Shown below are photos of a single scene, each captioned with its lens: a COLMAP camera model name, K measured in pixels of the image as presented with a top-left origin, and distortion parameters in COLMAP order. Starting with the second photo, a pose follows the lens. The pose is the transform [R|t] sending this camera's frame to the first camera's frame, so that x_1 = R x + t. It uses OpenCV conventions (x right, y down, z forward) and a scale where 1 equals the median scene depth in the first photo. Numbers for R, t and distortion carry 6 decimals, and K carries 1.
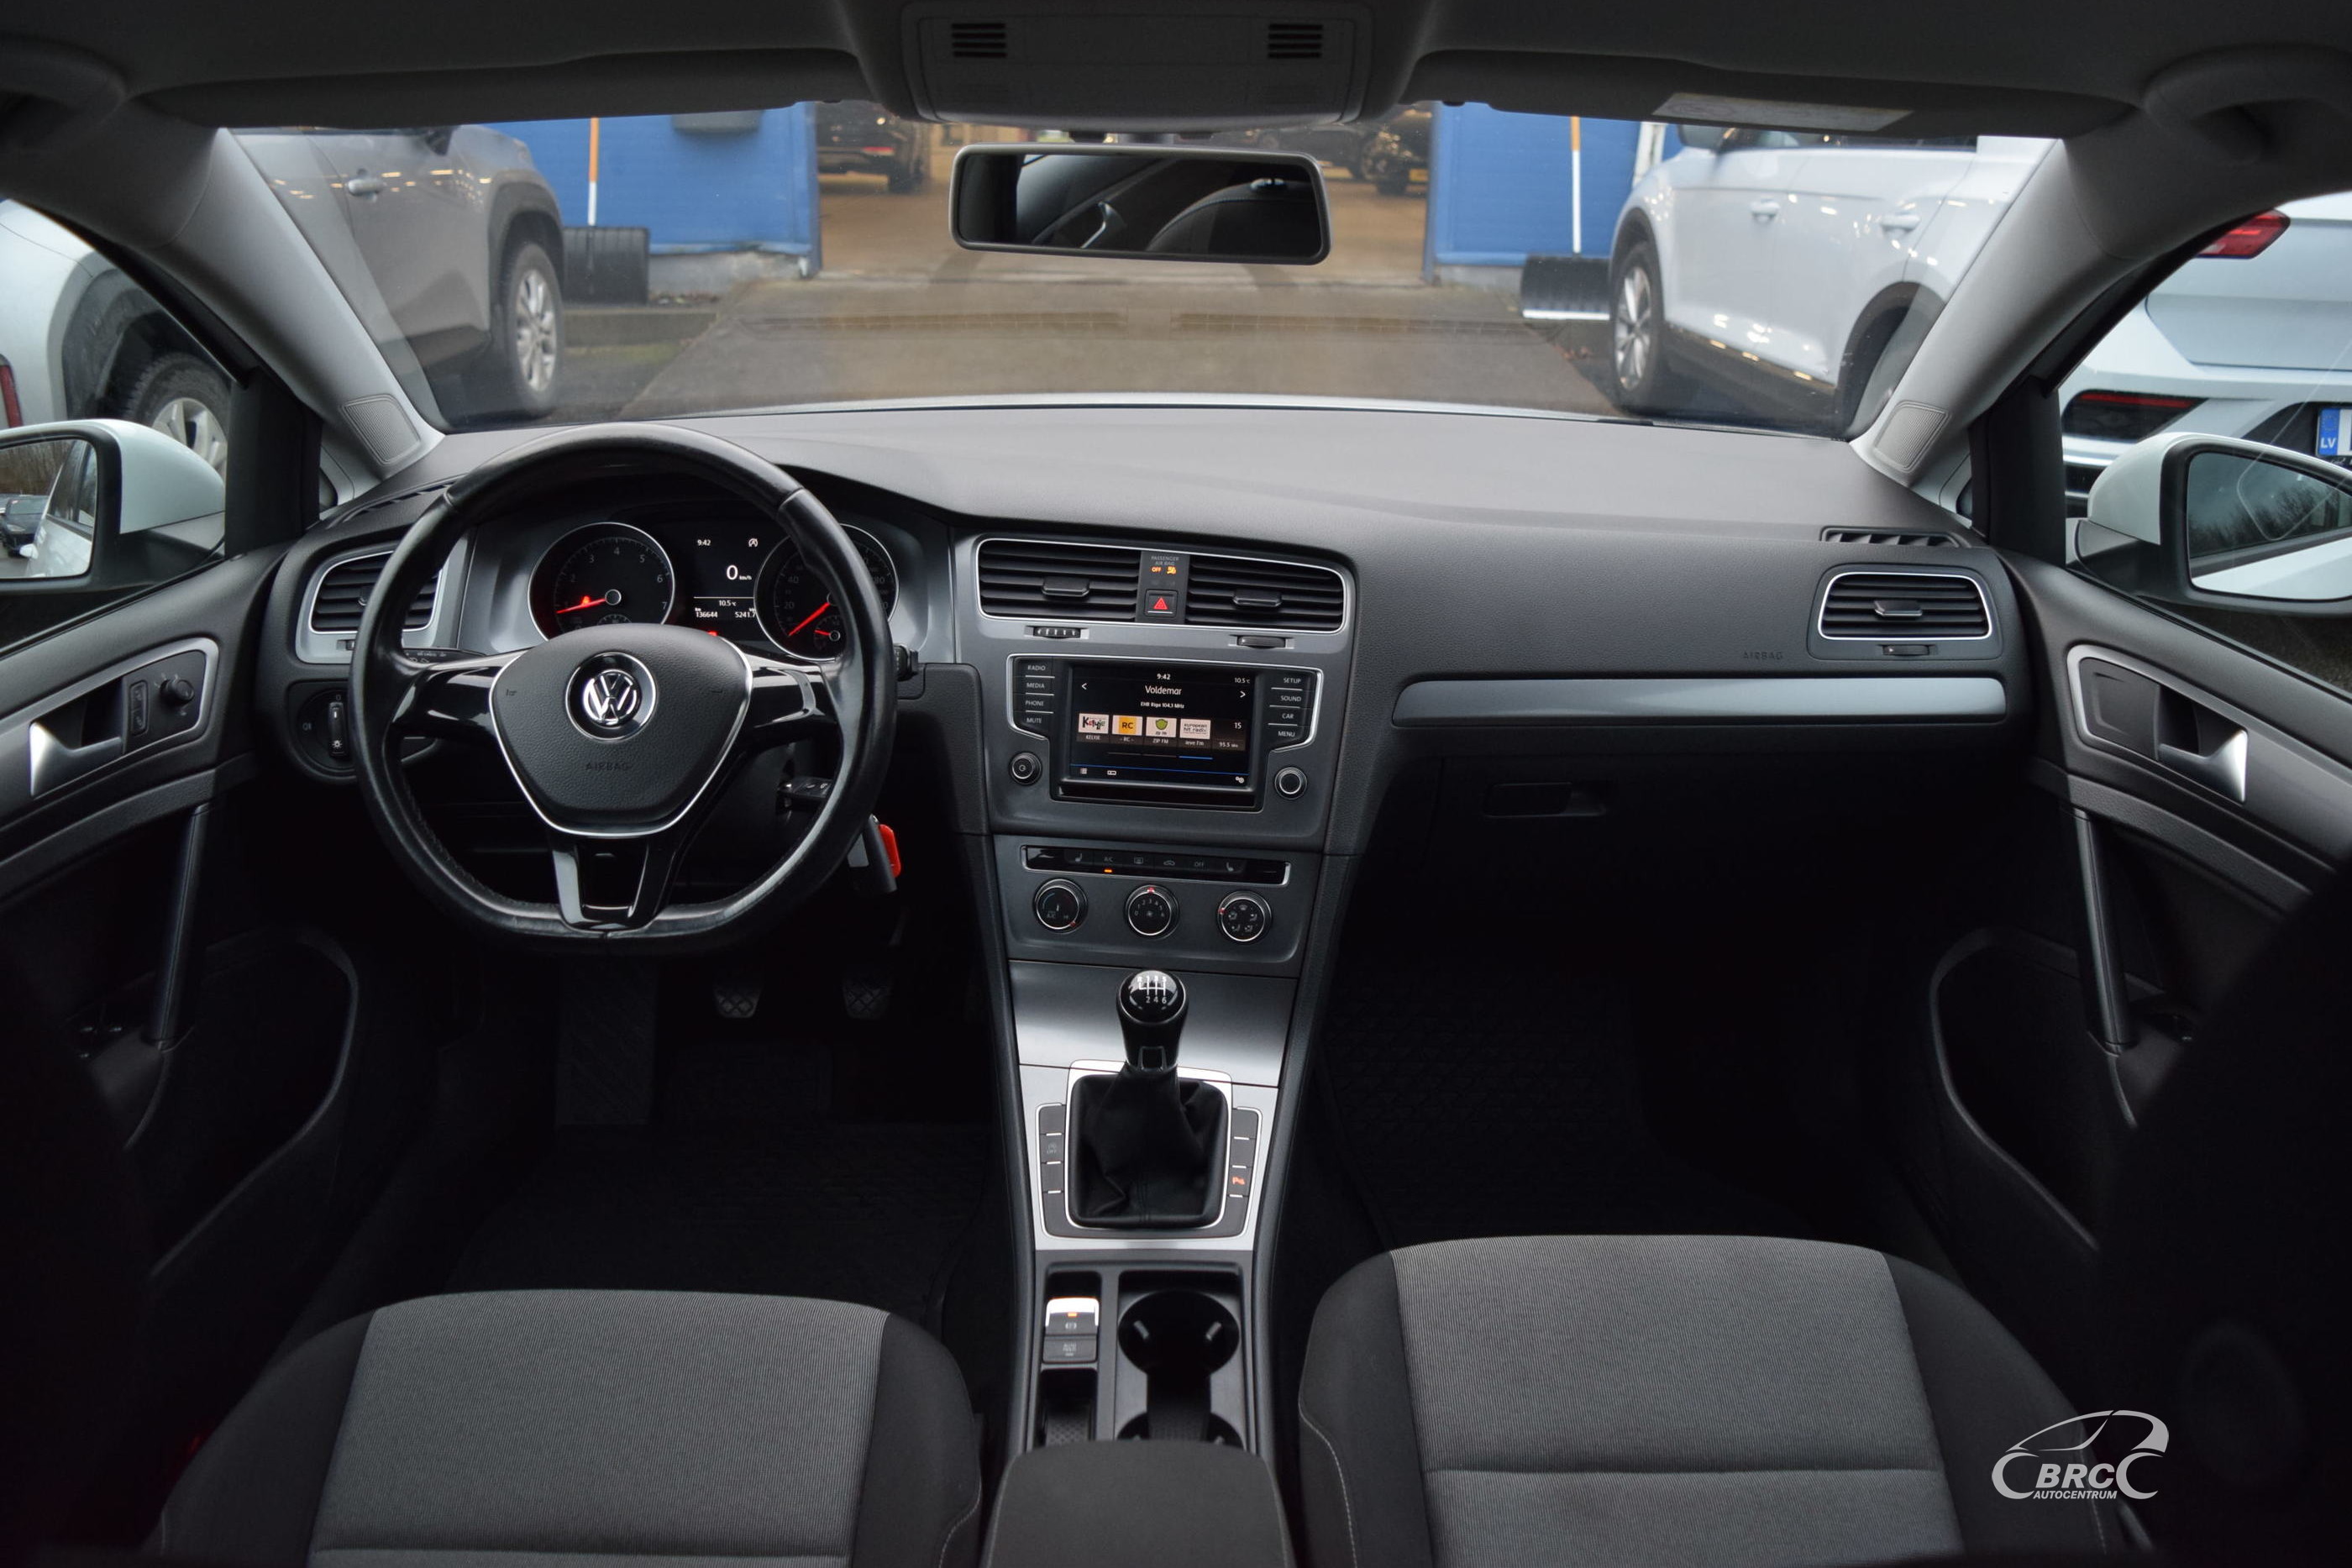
lens RADIAL K [[1793.7, 0, 1174.4], [0, 1793.7, 777.9], [0, 0, 1]] dist [-0.100326, 0.024491]
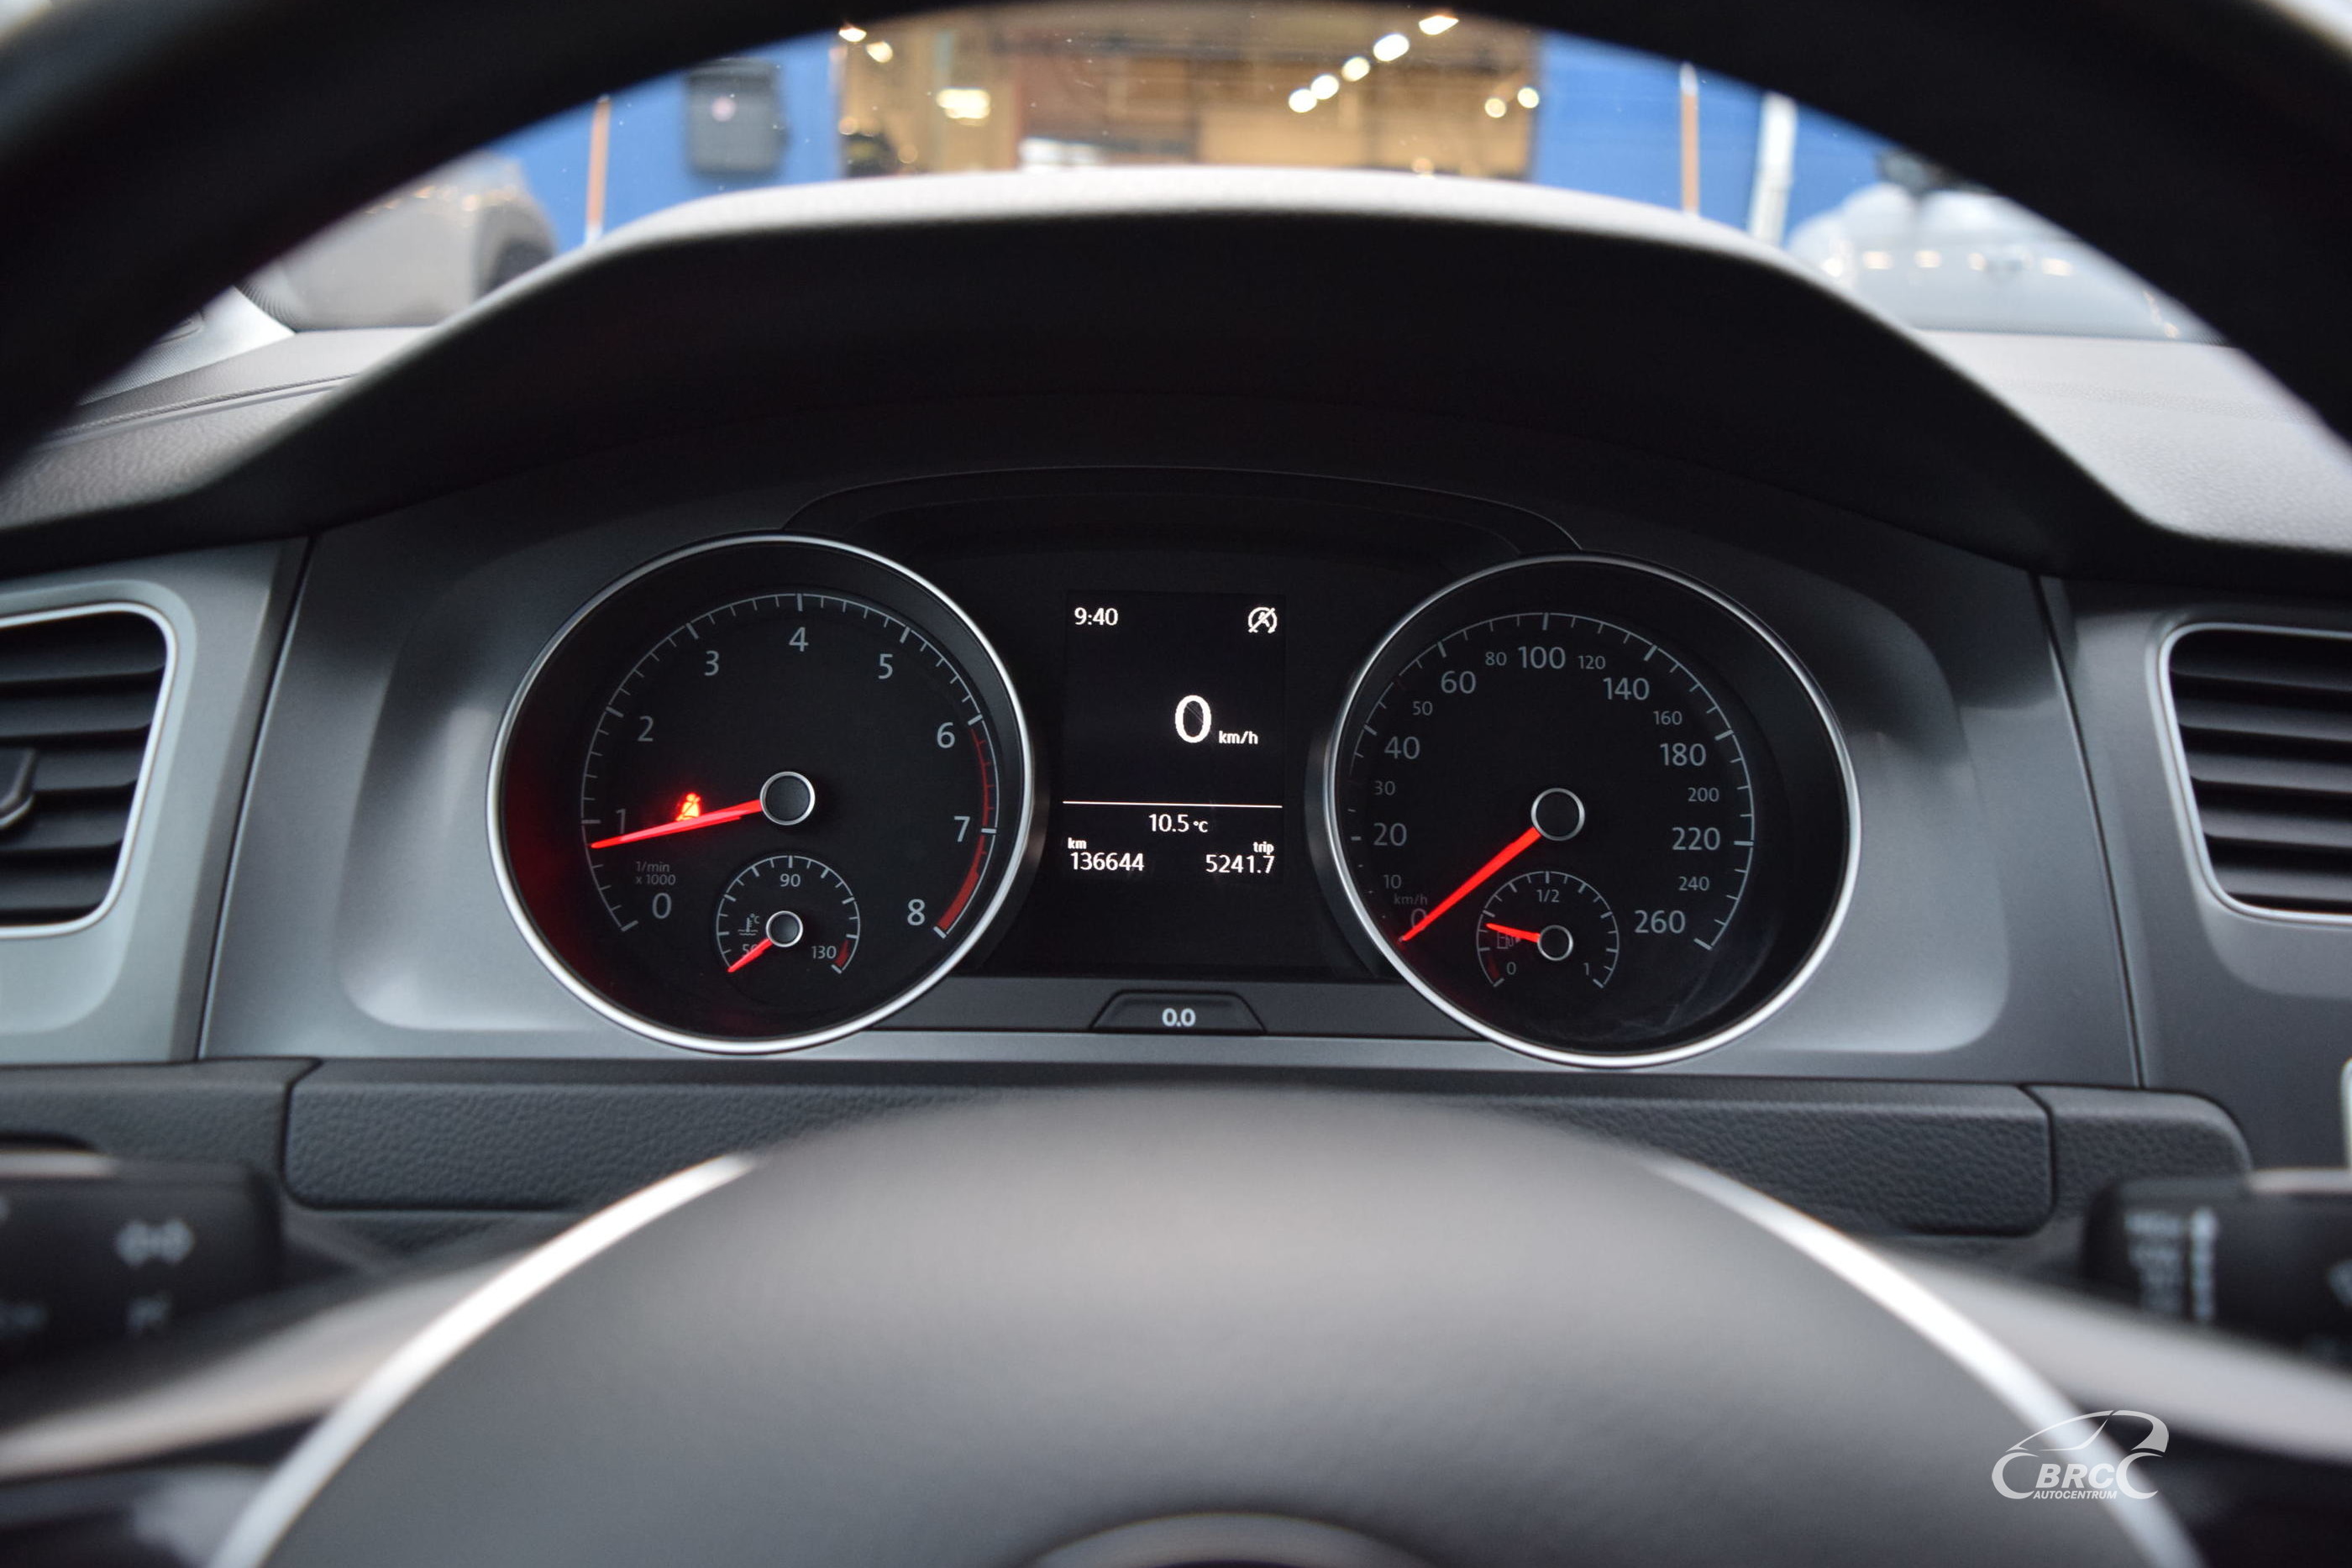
lens RADIAL K [[1793.7, 0, 1163.1], [0, 1793.7, 784.0], [0, 0, 1]] dist [-0.100326, 0.024491]
pose [[0.999876, 0.012956, 0.008908, -0.274506], [-0.012466, 0.998515, -0.053026, -0.095273], [-0.009582, 0.052908, 0.998553, 0.754870]]
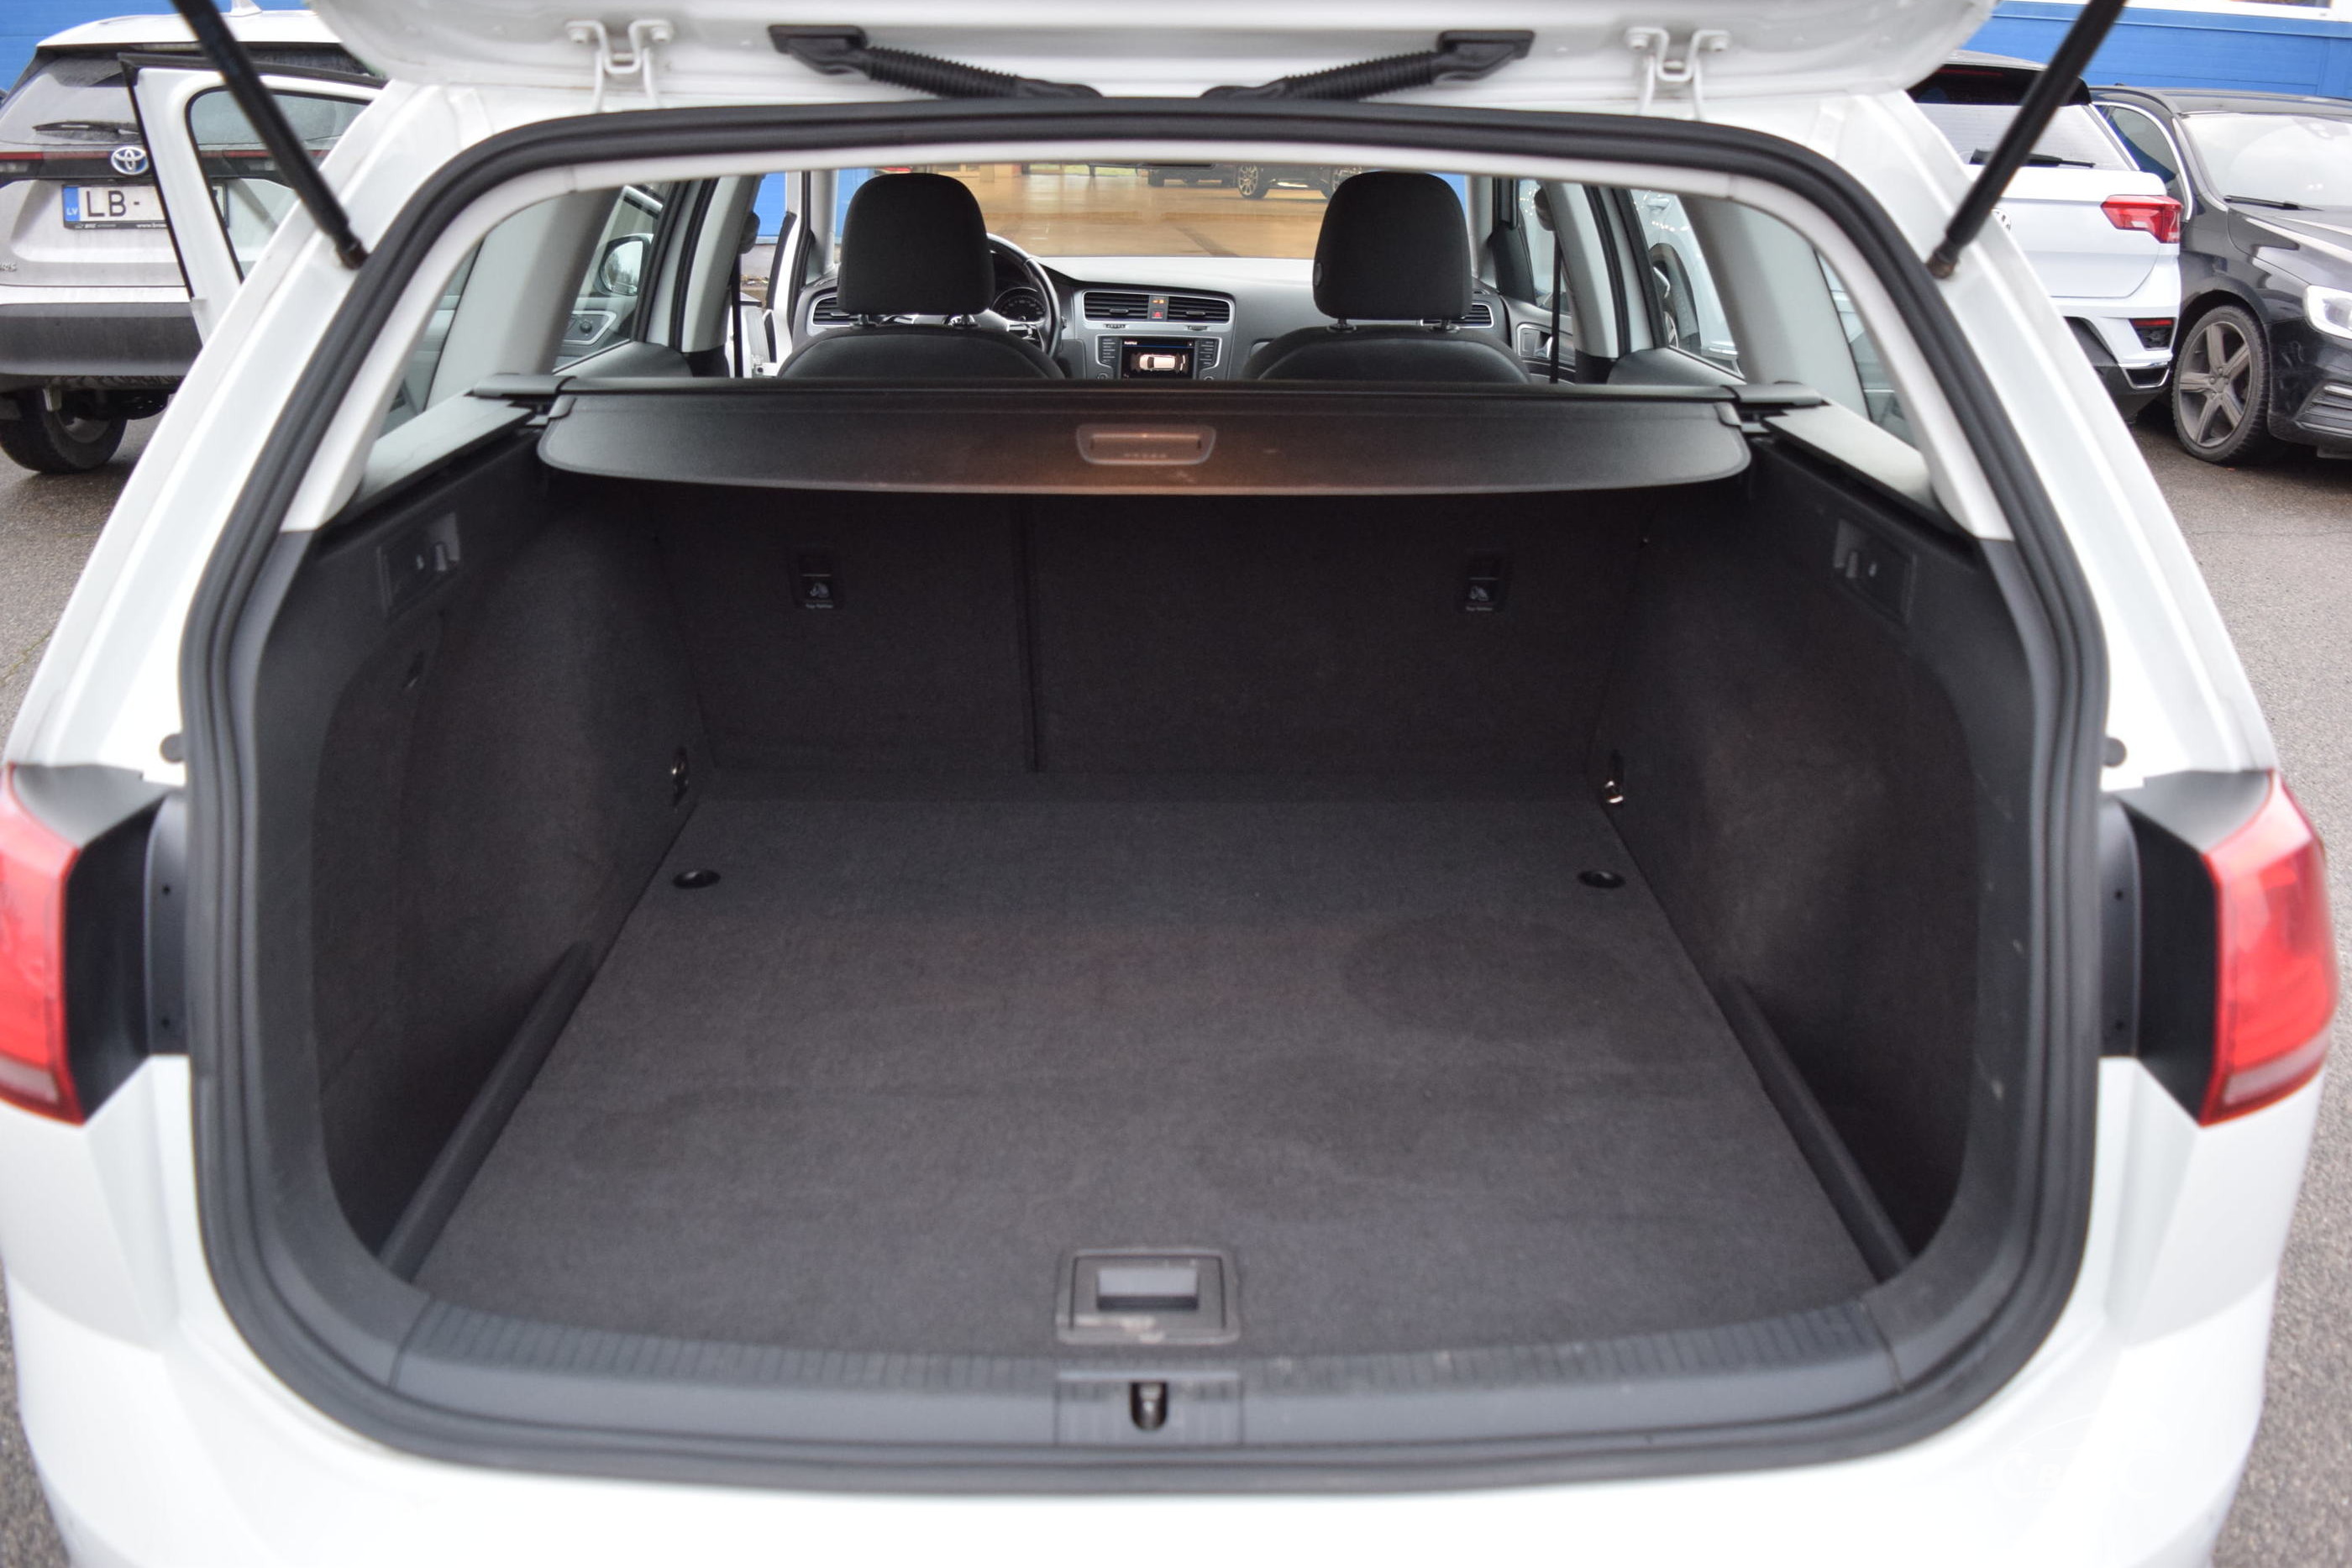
lens RADIAL K [[1793.7, 0, 1178.8], [0, 1793.7, 782.8], [0, 0, 1]] dist [-0.100326, 0.024491]
pose [[0.999640, -0.007417, 0.025798, -0.047651], [0.007175, 0.999929, 0.009489, 0.542050], [-0.025867, -0.009300, 0.999622, -1.522903]]
